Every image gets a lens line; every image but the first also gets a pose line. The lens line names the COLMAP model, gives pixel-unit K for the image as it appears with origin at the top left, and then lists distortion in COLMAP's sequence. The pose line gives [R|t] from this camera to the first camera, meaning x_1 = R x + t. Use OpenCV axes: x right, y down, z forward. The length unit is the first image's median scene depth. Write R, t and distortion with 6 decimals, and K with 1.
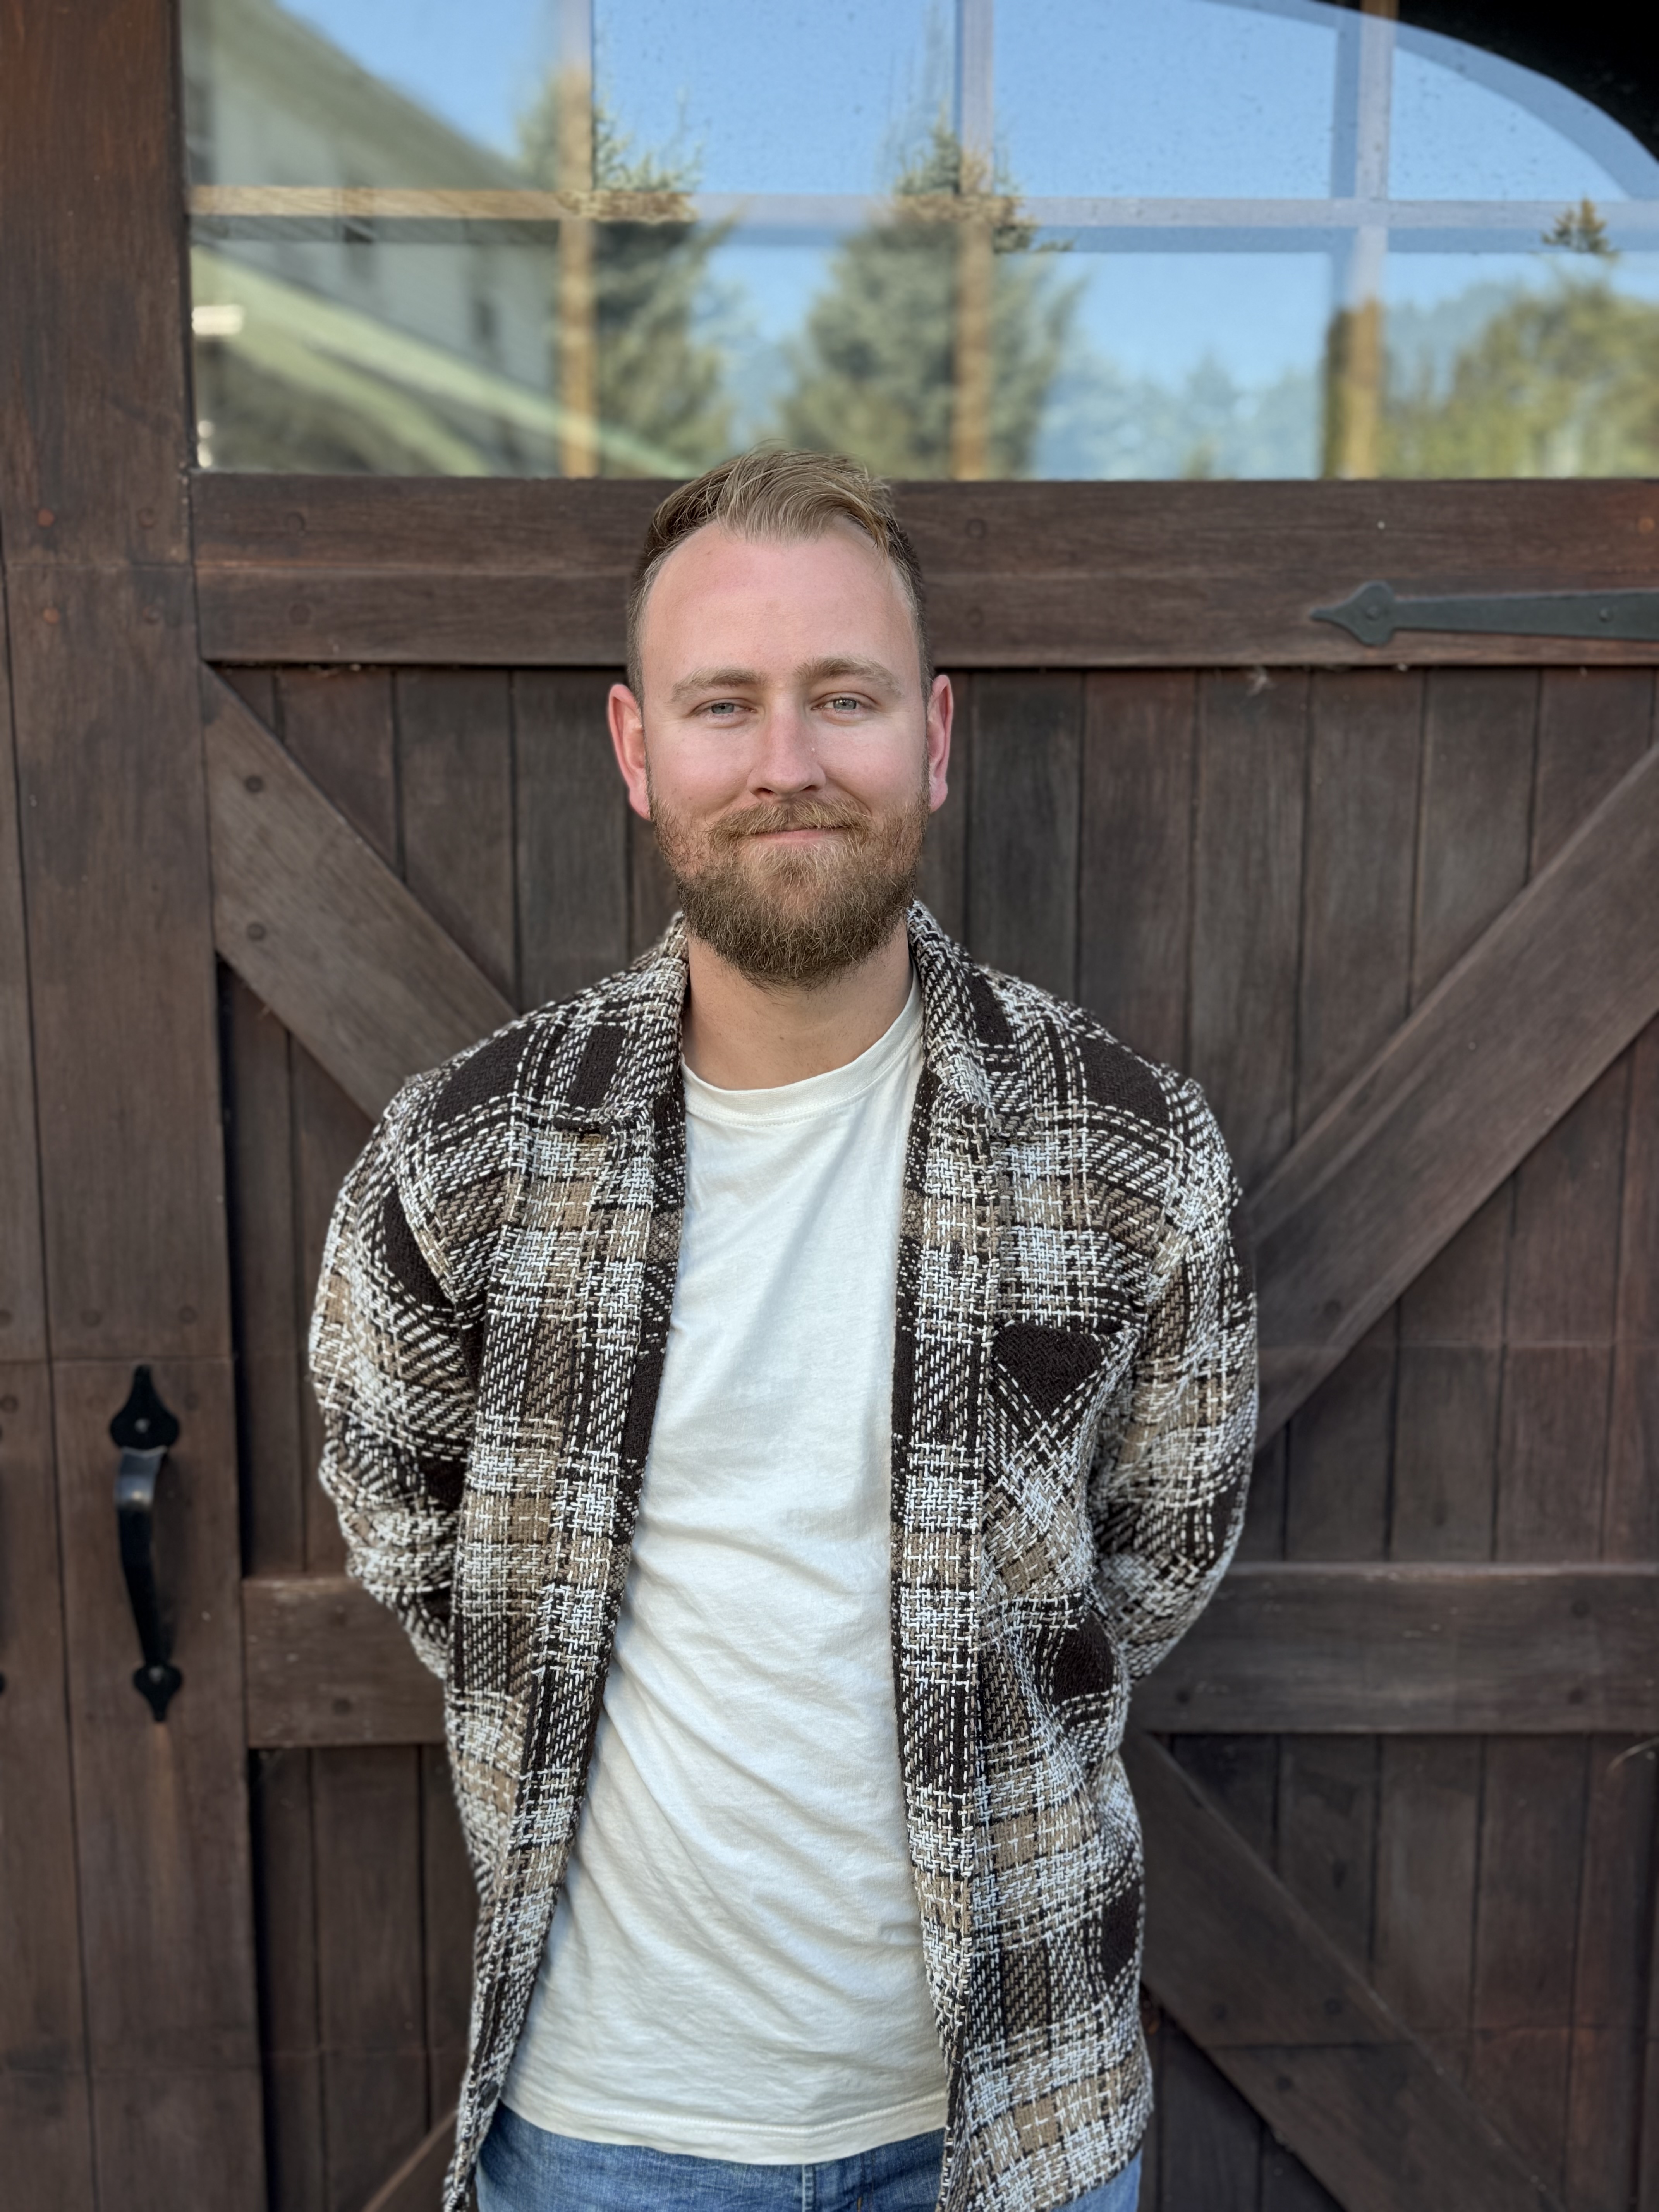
lens RADIAL K [[2363.8, 0, 853.1], [0, 2363.8, 1120.8], [0, 0, 1]] dist [0.208657, -0.501216]
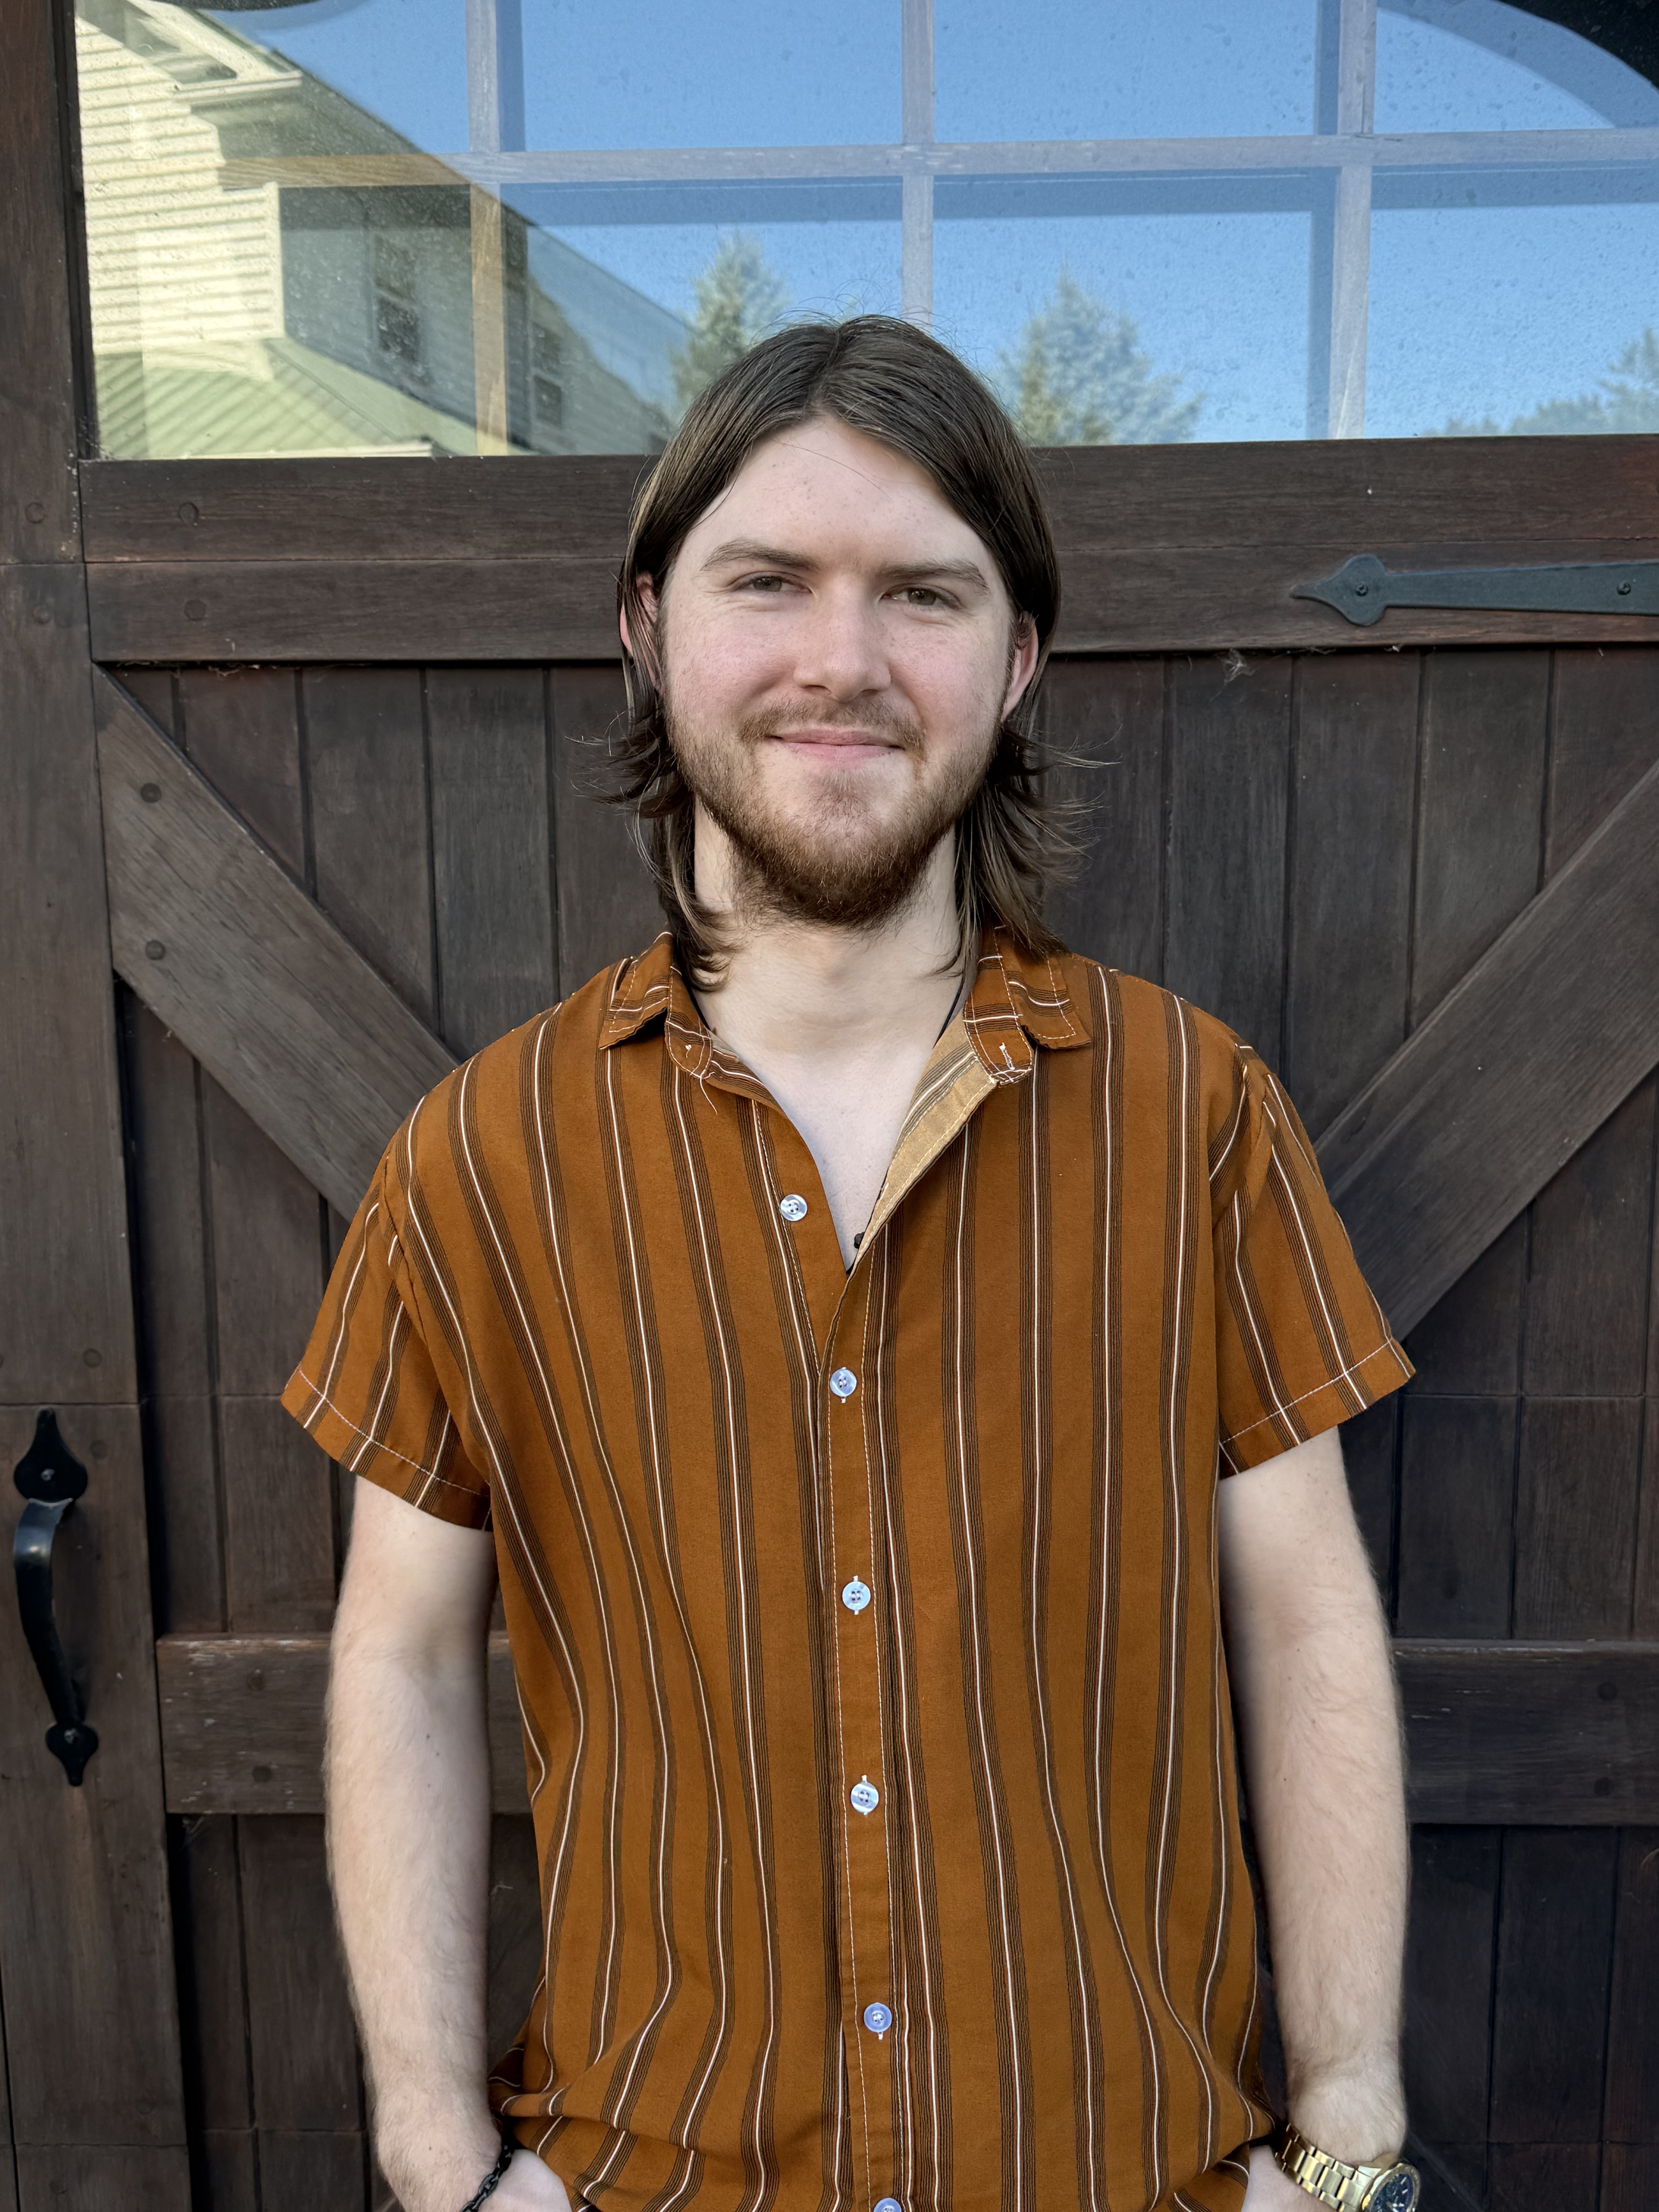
lens RADIAL K [[2068.2, 0, 834.7], [0, 2068.2, 1112.1], [0, 0, 1]] dist [0.191039, -0.412656]
pose [[0.997247, -0.001685, -0.074128, 0.075908], [0.000409, 0.999852, -0.017219, -0.001303], [0.074146, 0.017141, 0.997100, 0.195571]]
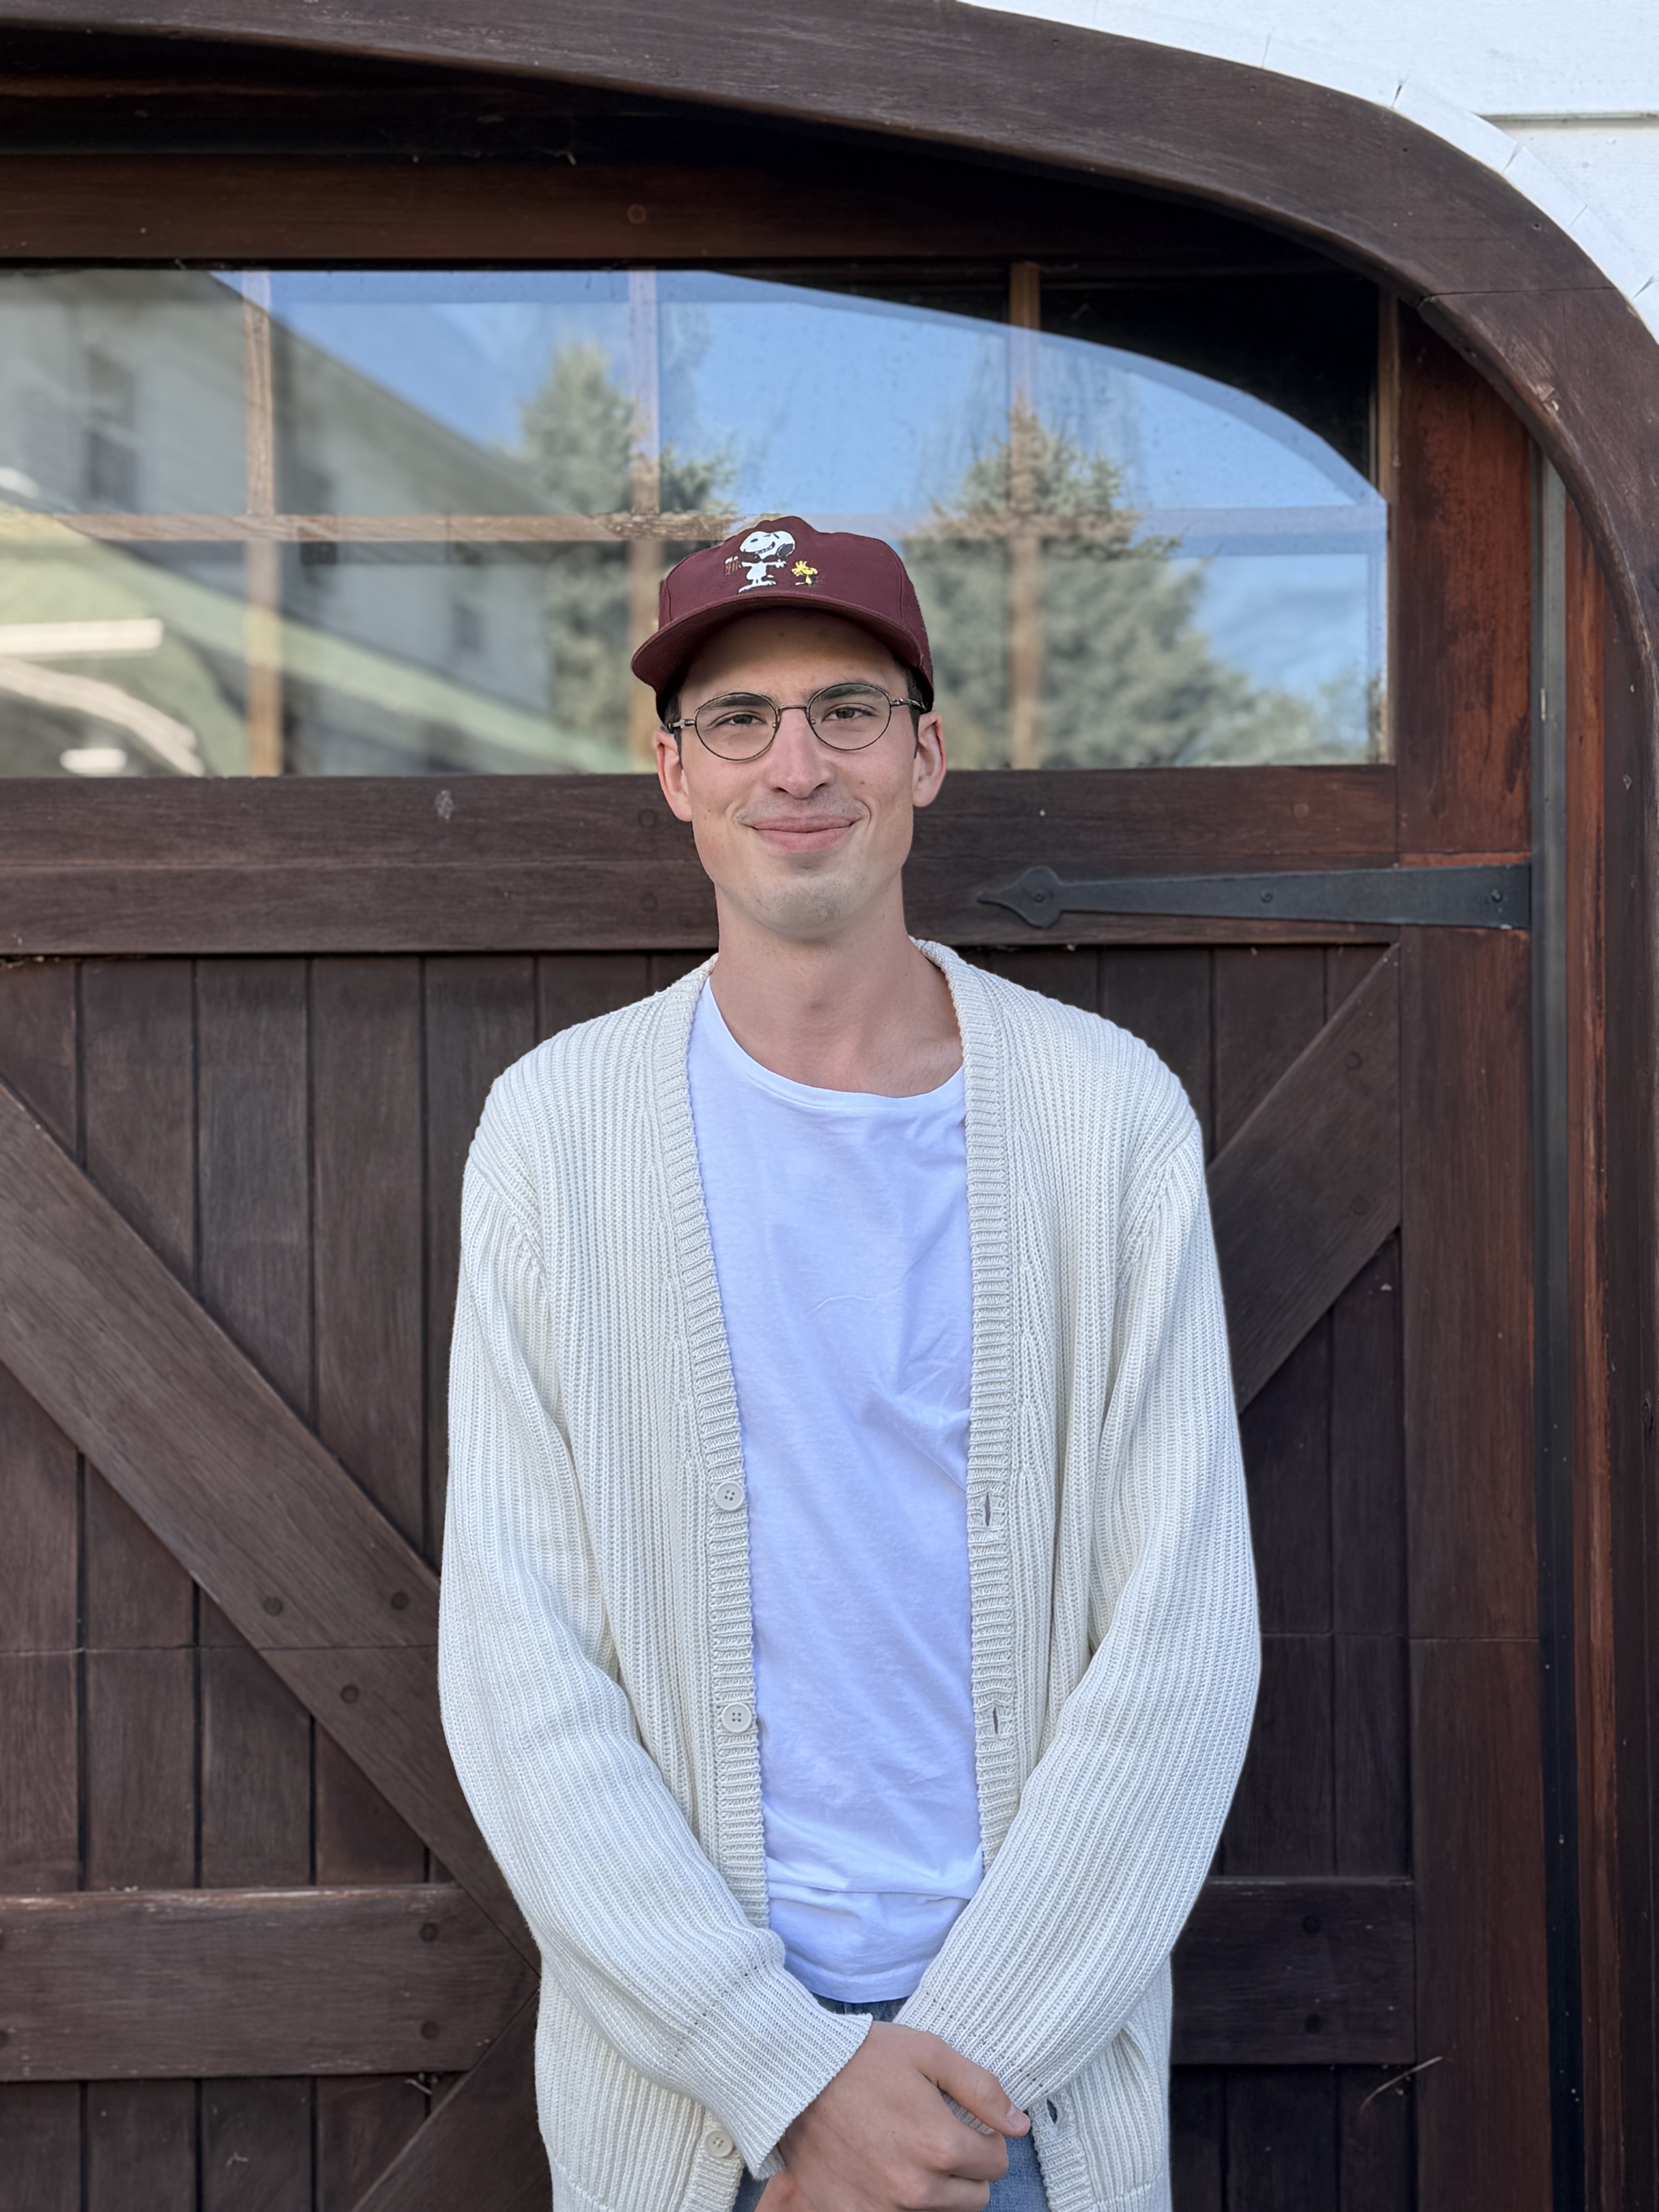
lens RADIAL K [[3038.0, 0, 864.3], [0, 3038.0, 1115.2], [0, 0, 1]] dist [0.183089, -0.361447]
pose [[0.999431, -0.012800, -0.031202, 0.178414], [0.007733, 0.987504, -0.157407, 0.082703], [0.032827, 0.157076, 0.987041, -0.263010]]
